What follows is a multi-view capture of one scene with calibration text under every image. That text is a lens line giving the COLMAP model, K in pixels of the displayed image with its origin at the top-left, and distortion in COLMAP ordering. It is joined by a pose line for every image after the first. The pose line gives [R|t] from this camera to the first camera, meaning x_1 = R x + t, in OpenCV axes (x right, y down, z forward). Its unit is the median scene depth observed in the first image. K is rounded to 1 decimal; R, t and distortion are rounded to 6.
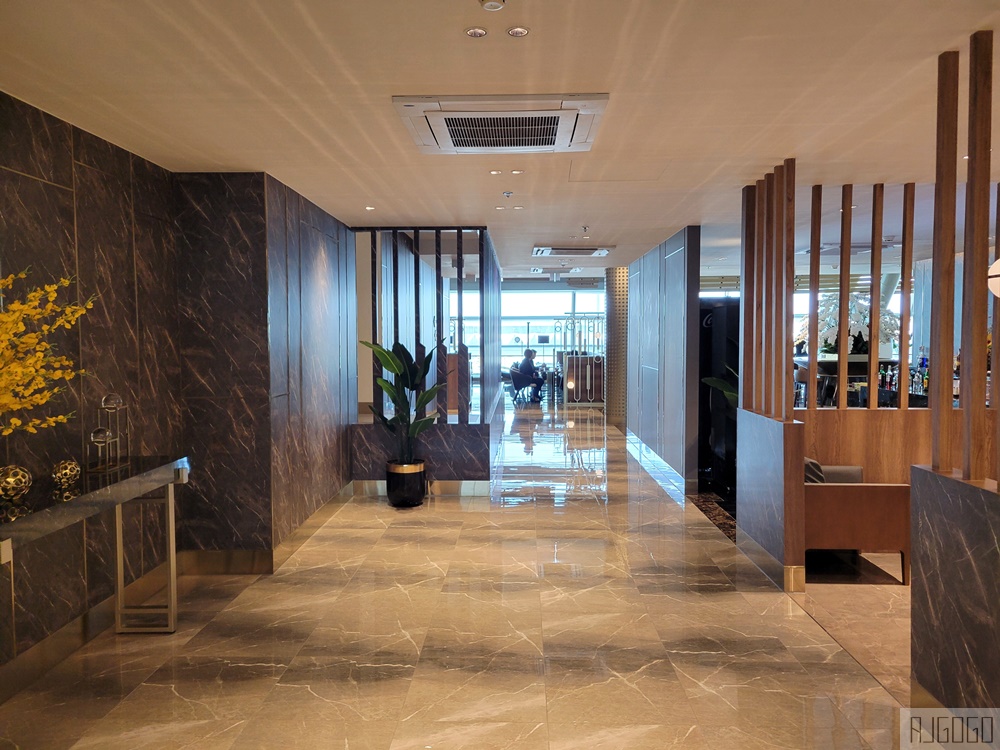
lens RADIAL K [[774.0, 0, 500.0], [0, 774.0, 375.0], [0, 0, 1]] dist [-0.050023, 0.002974]
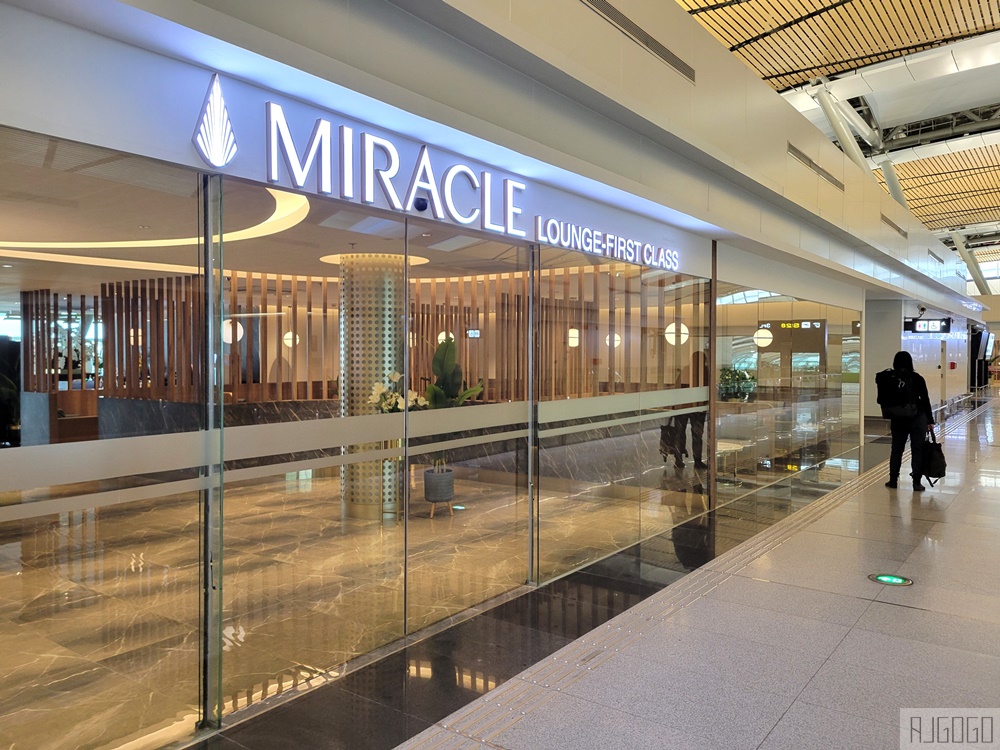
lens RADIAL K [[774.0, 0, 500.0], [0, 774.0, 375.0], [0, 0, 1]] dist [-0.050023, 0.002974]
pose [[0.567441, -0.015170, 0.823274, -0.698202], [0.031011, 0.999515, -0.002957, 0.046703], [-0.822830, 0.027209, 0.567636, -1.350485]]
